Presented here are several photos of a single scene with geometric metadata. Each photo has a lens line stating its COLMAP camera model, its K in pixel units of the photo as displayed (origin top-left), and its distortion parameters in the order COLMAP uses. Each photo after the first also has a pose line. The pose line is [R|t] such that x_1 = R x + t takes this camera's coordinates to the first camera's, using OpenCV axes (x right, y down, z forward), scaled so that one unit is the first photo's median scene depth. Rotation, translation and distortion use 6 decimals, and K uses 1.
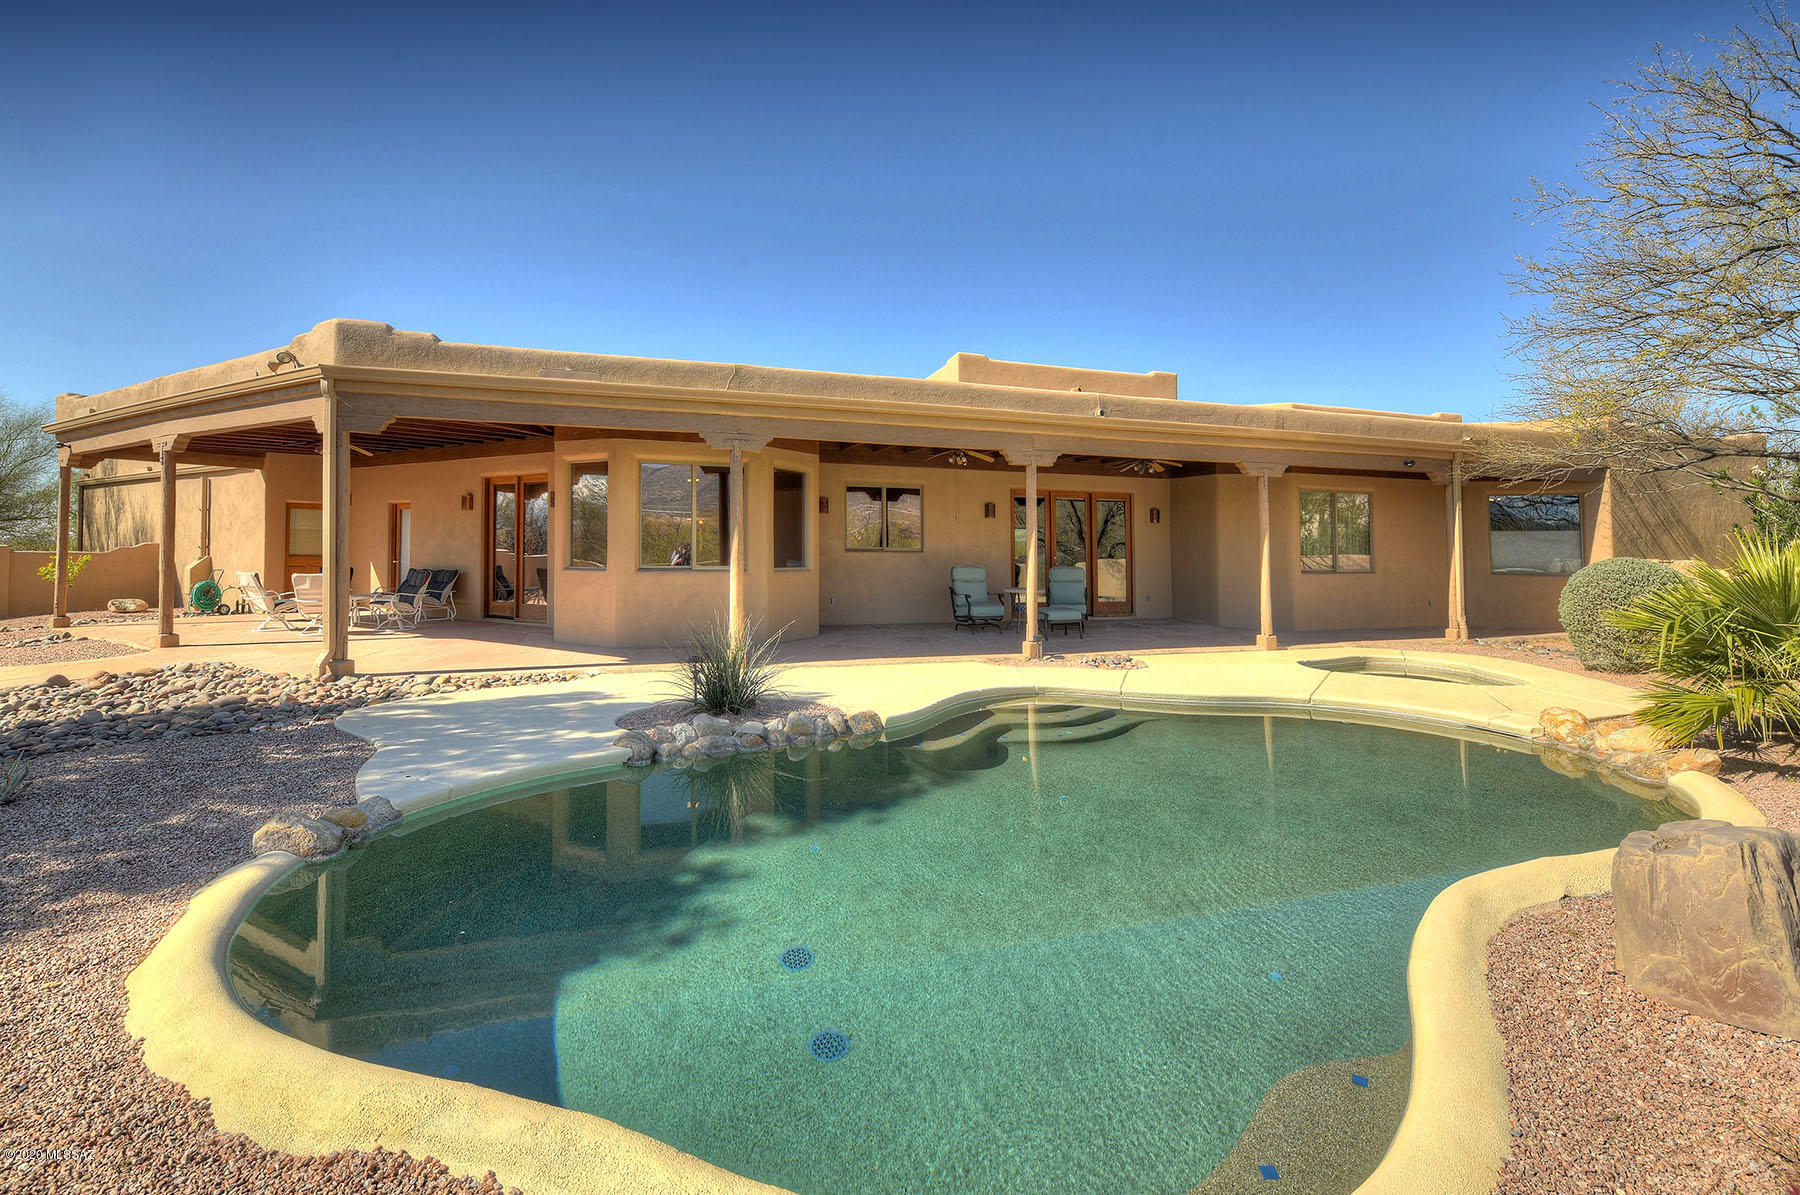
lens RADIAL K [[807.1, 0, 995.8], [0, 807.1, 533.6], [0, 0, 1]] dist [-0.019823, -0.000496]
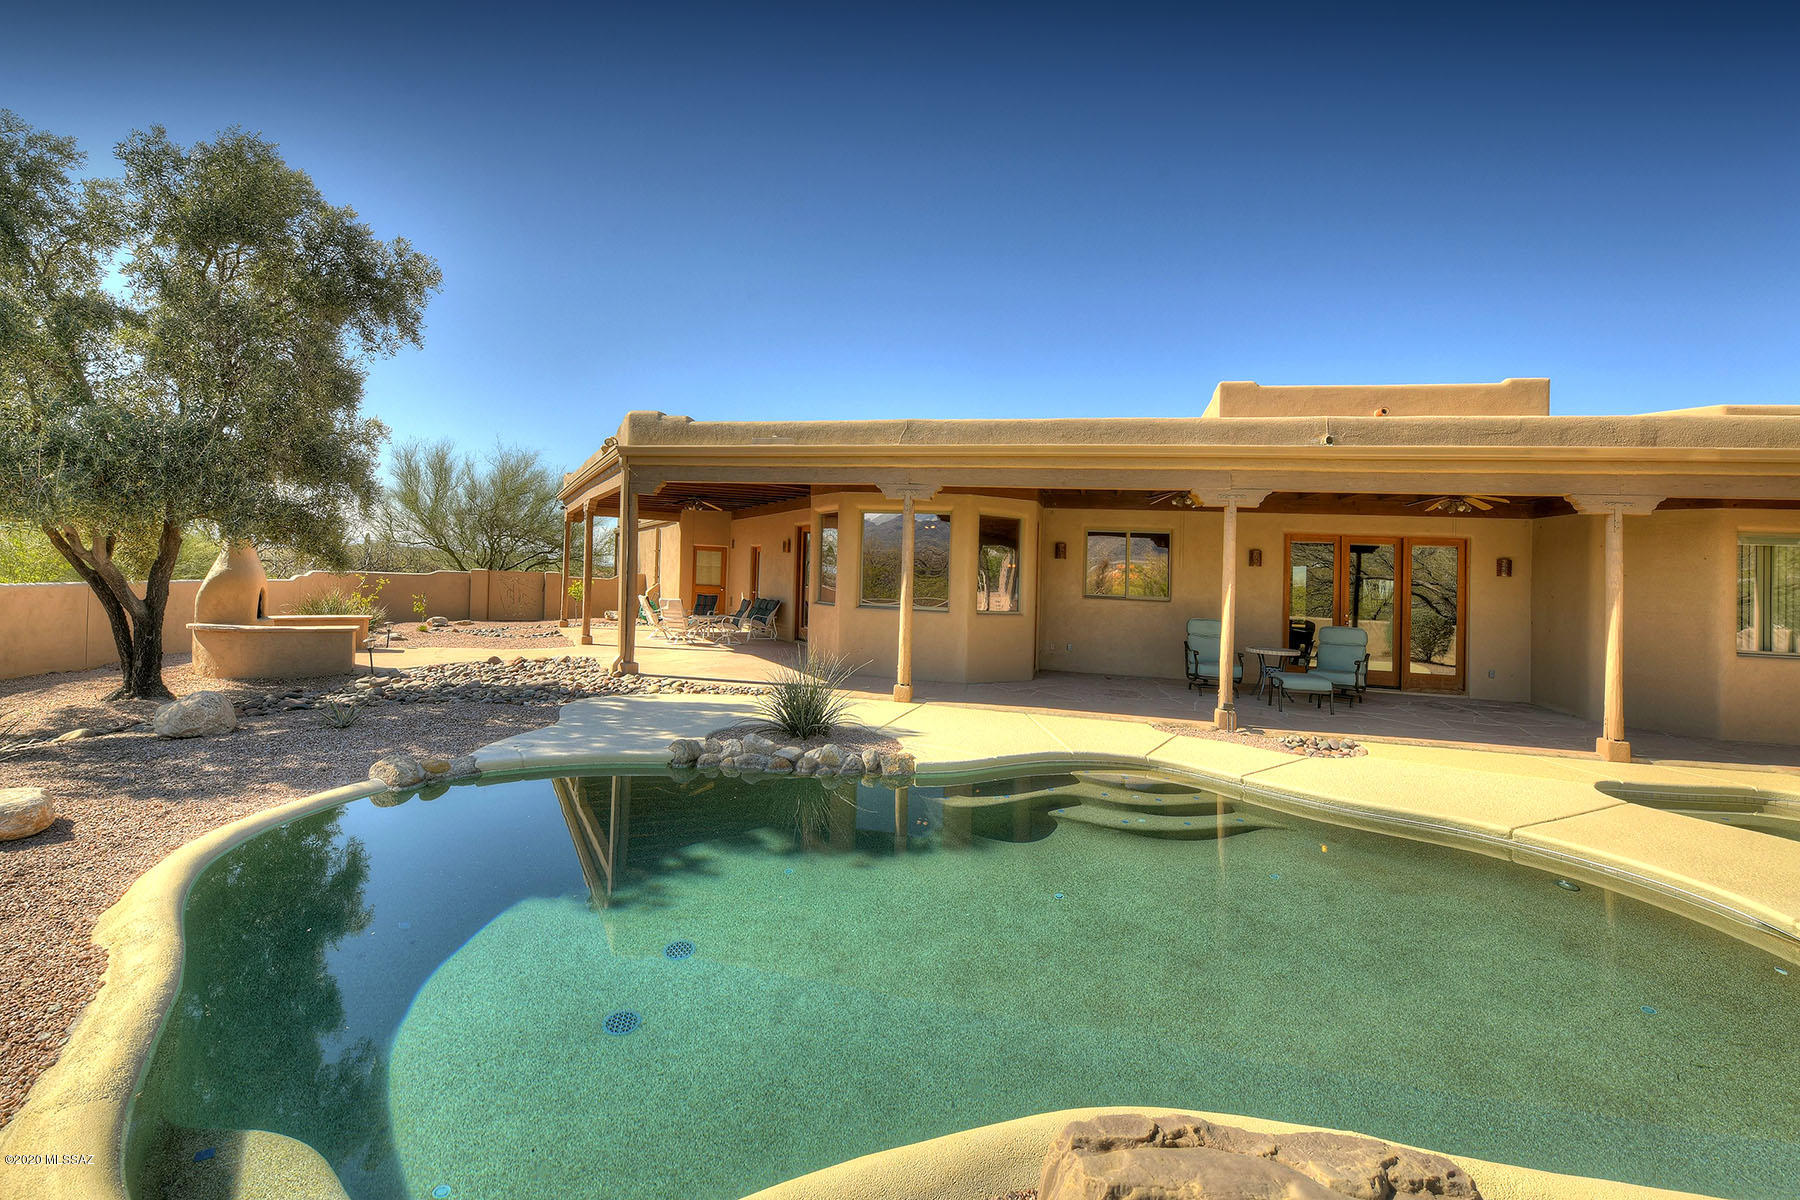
lens RADIAL K [[792.3, 0, 896.4], [0, 792.3, 574.3], [0, 0, 1]] dist [-0.001139, -0.020421]
pose [[0.828672, 0.022963, -0.559263, 0.221849], [-0.025772, 0.999664, 0.002860, -0.004894], [0.559140, 0.012043, 0.828986, 0.094419]]
